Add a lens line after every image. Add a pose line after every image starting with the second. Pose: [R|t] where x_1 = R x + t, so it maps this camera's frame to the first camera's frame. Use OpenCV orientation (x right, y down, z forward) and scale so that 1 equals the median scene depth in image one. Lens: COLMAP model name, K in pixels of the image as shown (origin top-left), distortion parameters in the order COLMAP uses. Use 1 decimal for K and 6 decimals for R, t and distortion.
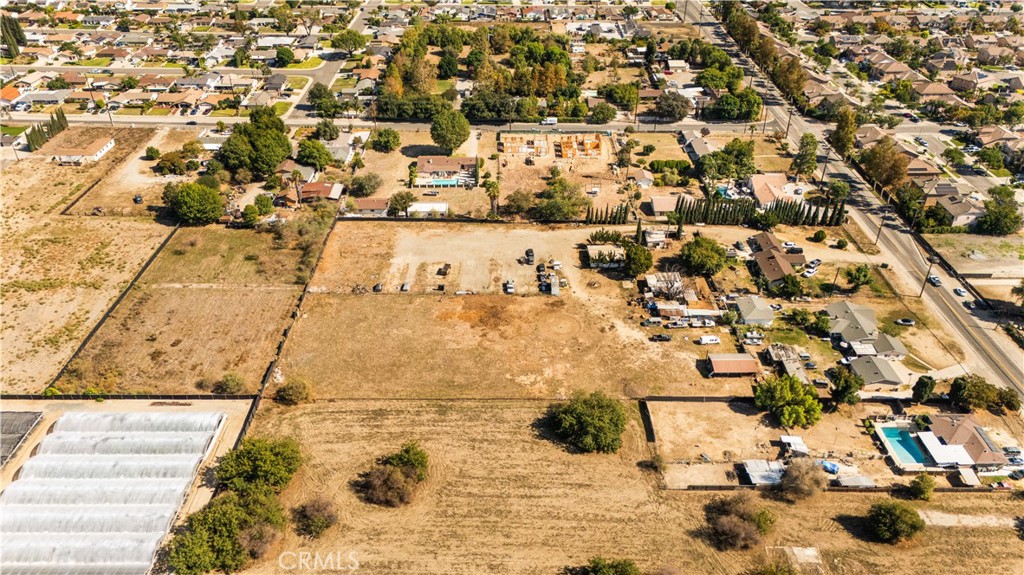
lens RADIAL K [[735.0, 0, 512.5], [0, 735.0, 305.5], [0, 0, 1]] dist [0.081084, -0.071033]
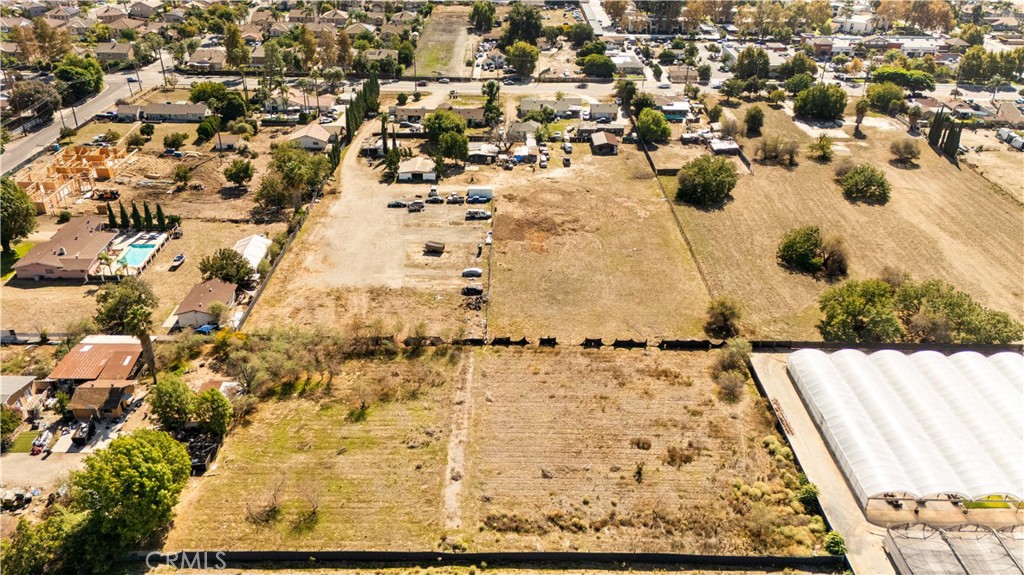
lens RADIAL K [[735.0, 0, 512.5], [0, 735.0, 305.5], [0, 0, 1]] dist [0.081084, -0.071033]
pose [[0.009400, -0.516446, 0.856268, -0.743427], [0.546861, 0.719561, 0.427989, -0.275969], [-0.837171, 0.464237, 0.289188, 0.734322]]
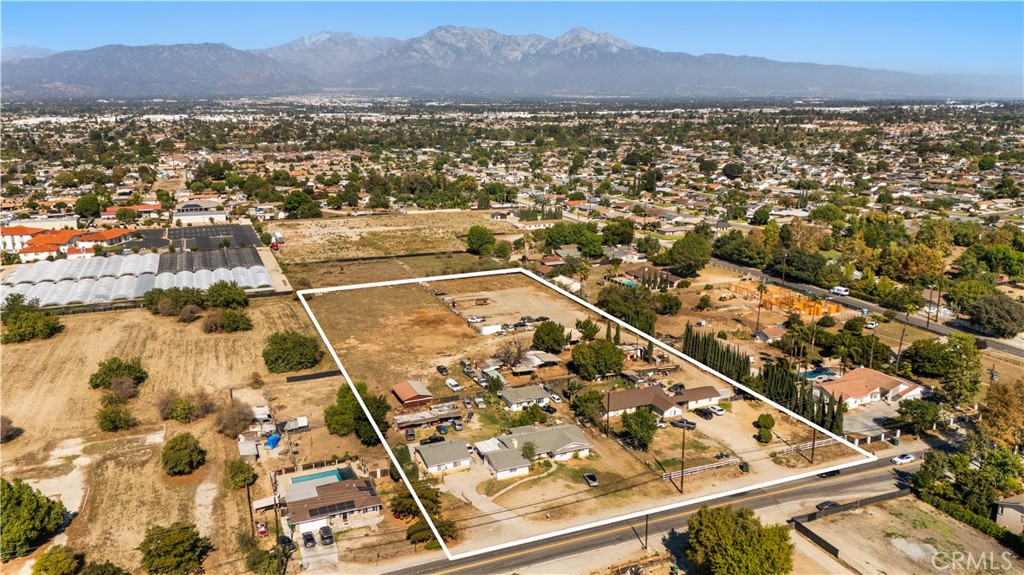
lens RADIAL K [[735.0, 0, 512.5], [0, 735.0, 305.5], [0, 0, 1]] dist [0.081084, -0.071033]
pose [[0.393411, 0.239580, -0.887597, 0.954515], [-0.514858, 0.857269, 0.003193, -0.071612], [0.761675, 0.455730, 0.460609, 0.496668]]
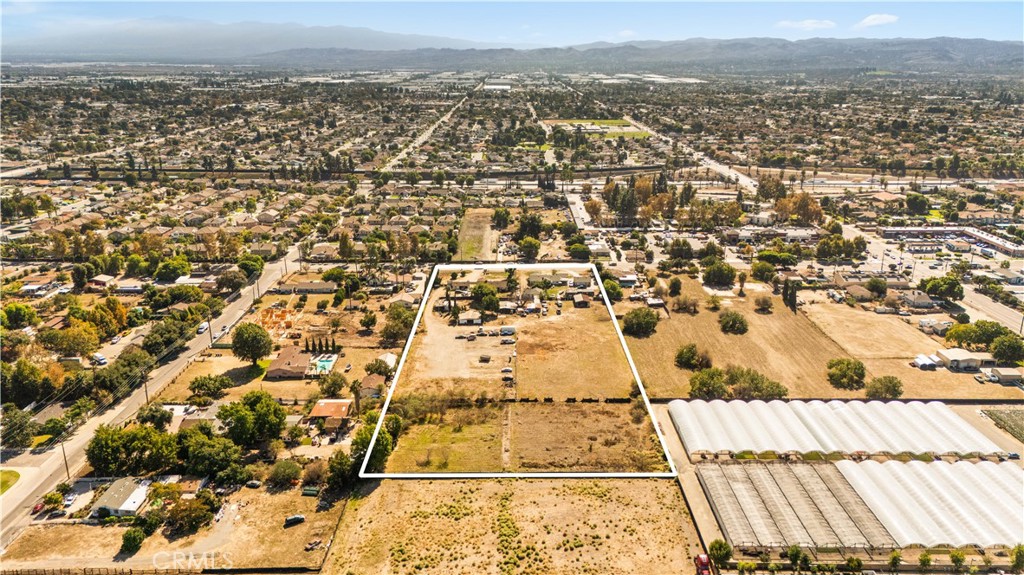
lens RADIAL K [[735.0, 0, 512.5], [0, 735.0, 305.5], [0, 0, 1]] dist [0.081084, -0.071033]
pose [[0.009983, -0.325559, 0.945469, -1.304500], [0.561303, 0.784326, 0.264145, -0.442360], [-0.827550, 0.528057, 0.190567, 0.641398]]
